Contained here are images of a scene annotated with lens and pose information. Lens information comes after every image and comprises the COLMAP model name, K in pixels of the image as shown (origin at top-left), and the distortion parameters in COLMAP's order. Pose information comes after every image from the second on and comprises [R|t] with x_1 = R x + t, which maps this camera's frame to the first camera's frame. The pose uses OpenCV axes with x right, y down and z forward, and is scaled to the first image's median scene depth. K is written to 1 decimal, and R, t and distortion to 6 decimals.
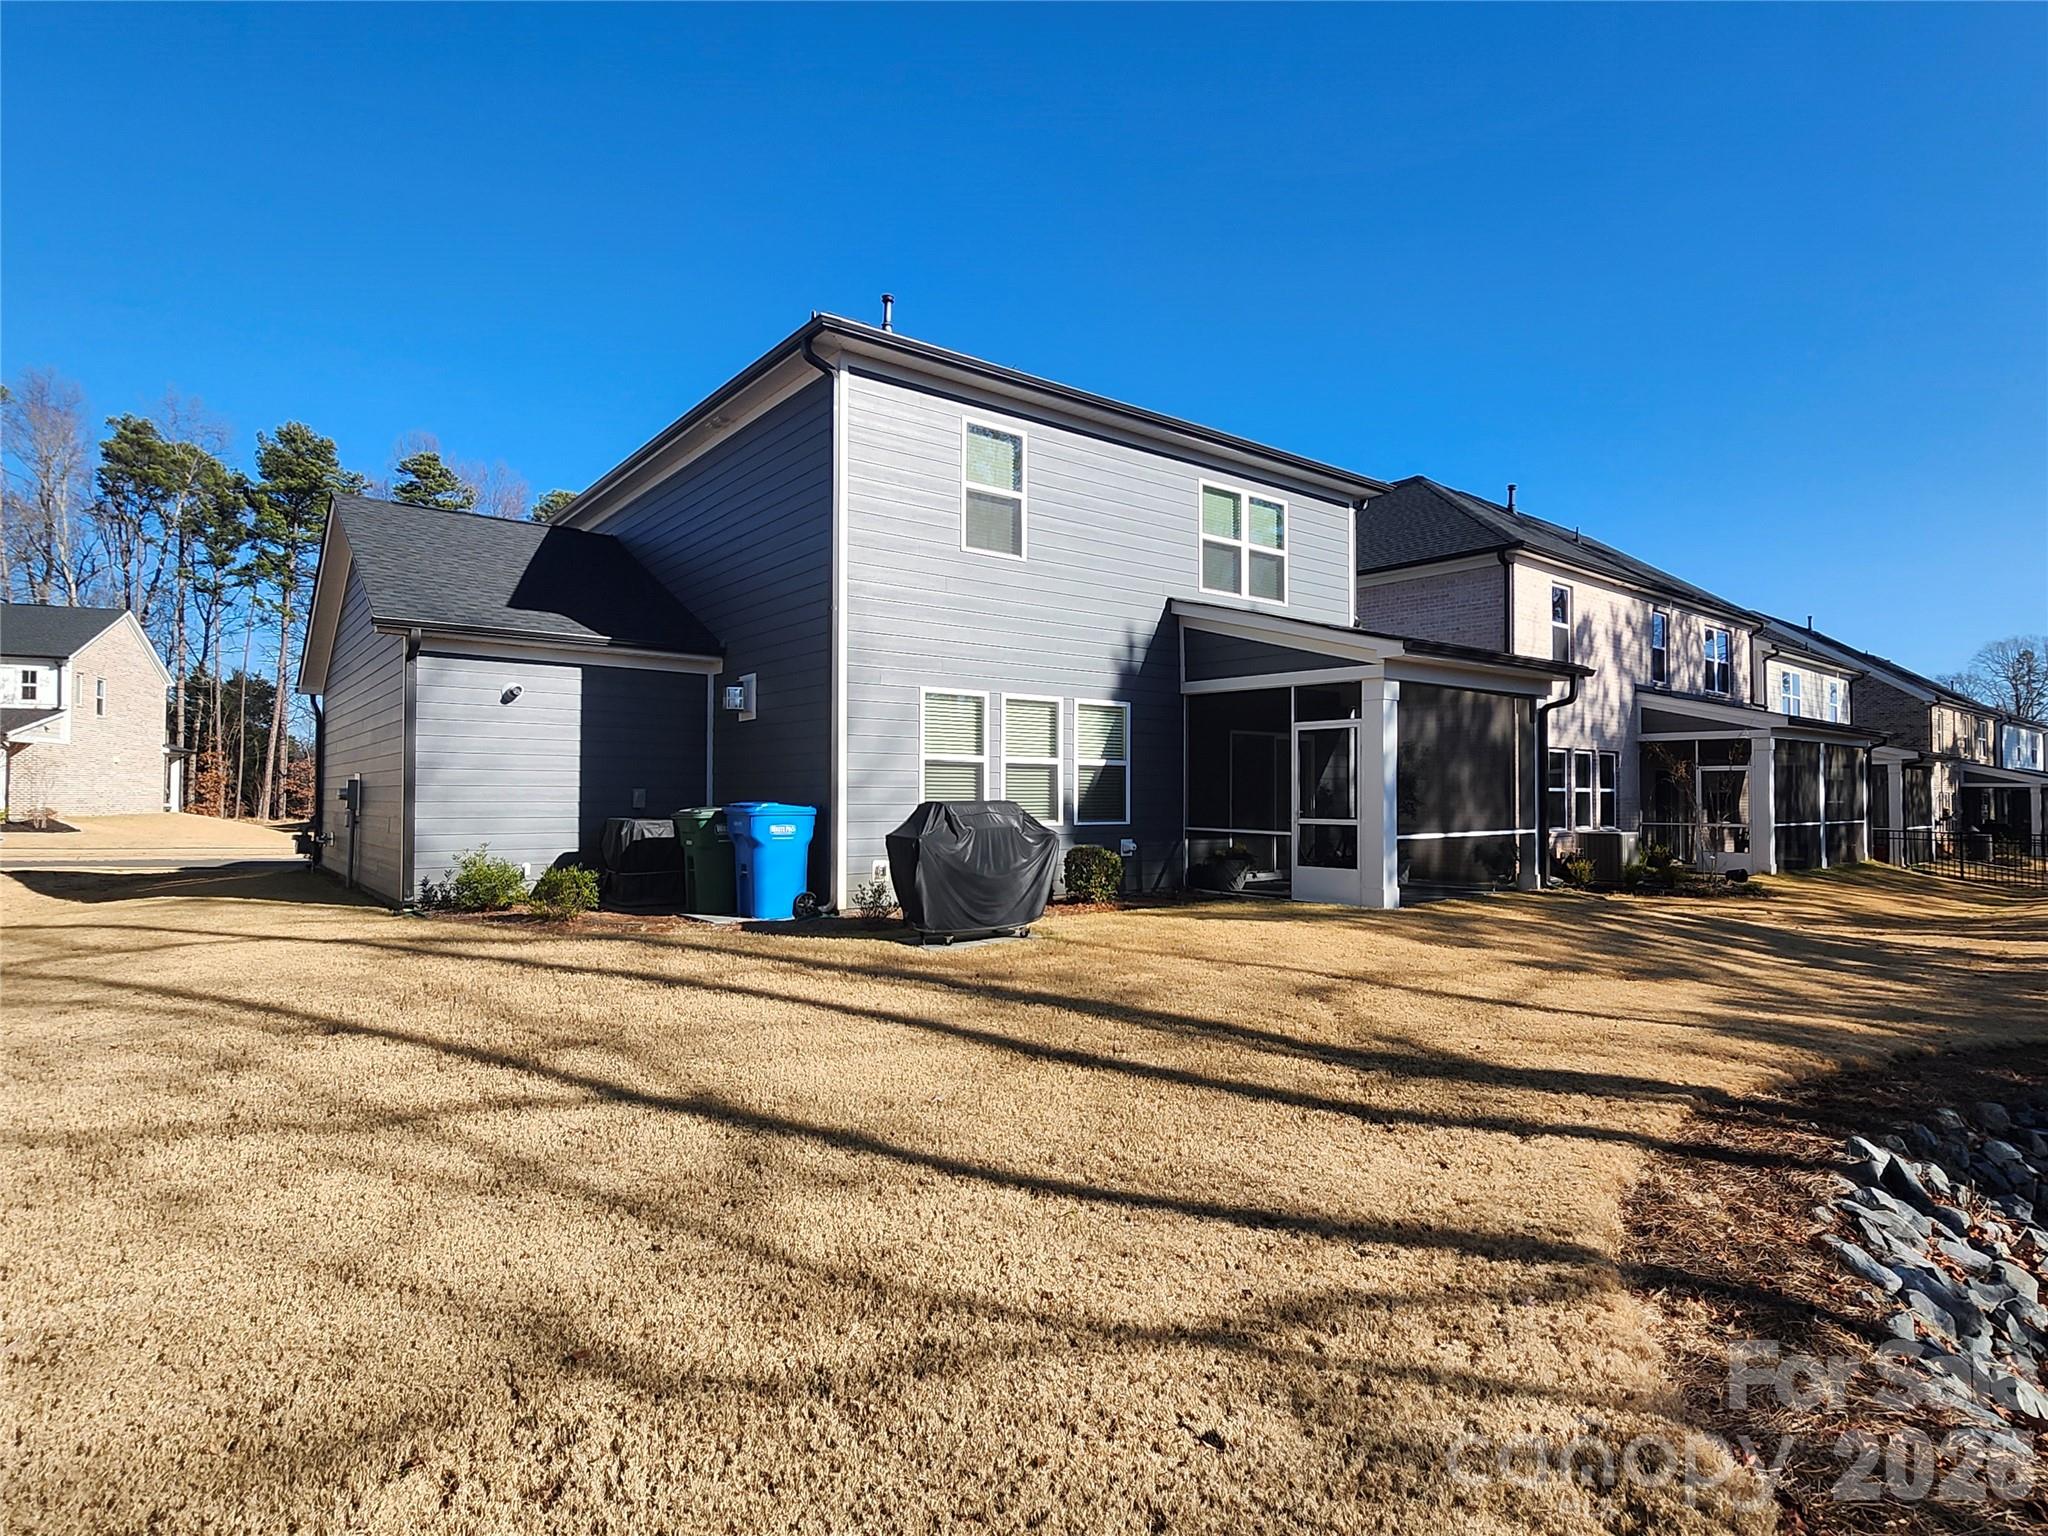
lens RADIAL K [[1092.0, 0, 1024.0], [0, 1092.0, 768.0], [0, 0, 1]] dist [-0.000972, -0.000135]
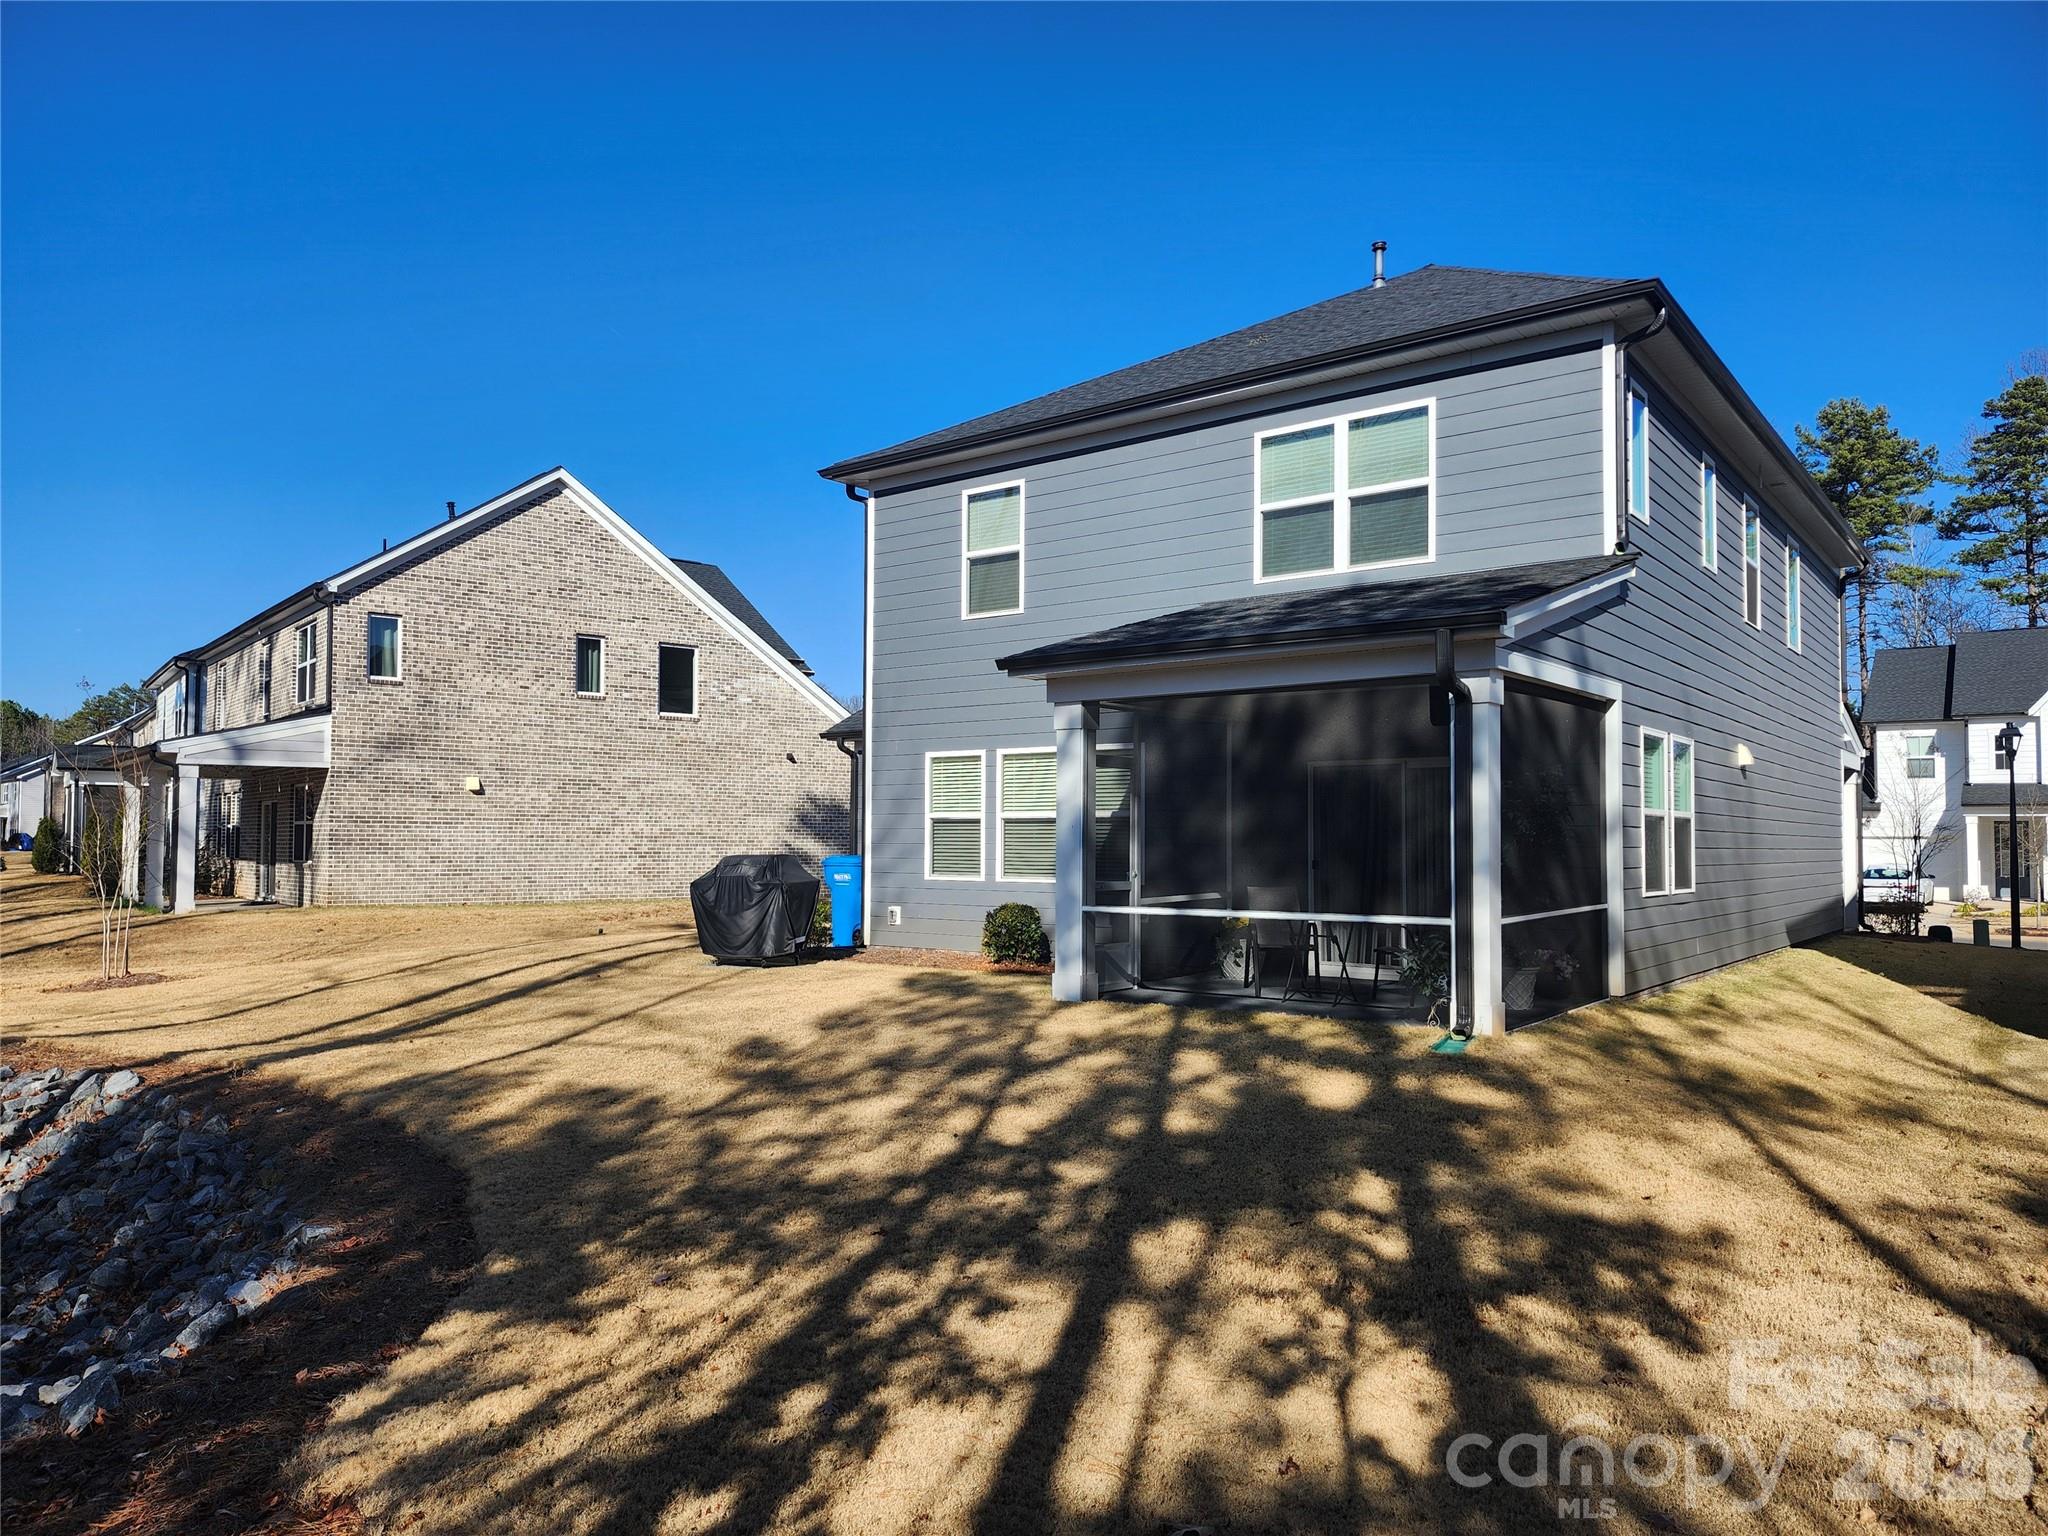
lens RADIAL K [[1358.2, 0, 1024.0], [0, 1358.2, 768.0], [0, 0, 1]] dist [0.001416, -0.000075]
pose [[0.265998, -0.049691, -0.962692, 1.013012], [0.030882, 0.998597, -0.043012, 0.003033], [0.963479, -0.018288, 0.267159, 0.585456]]
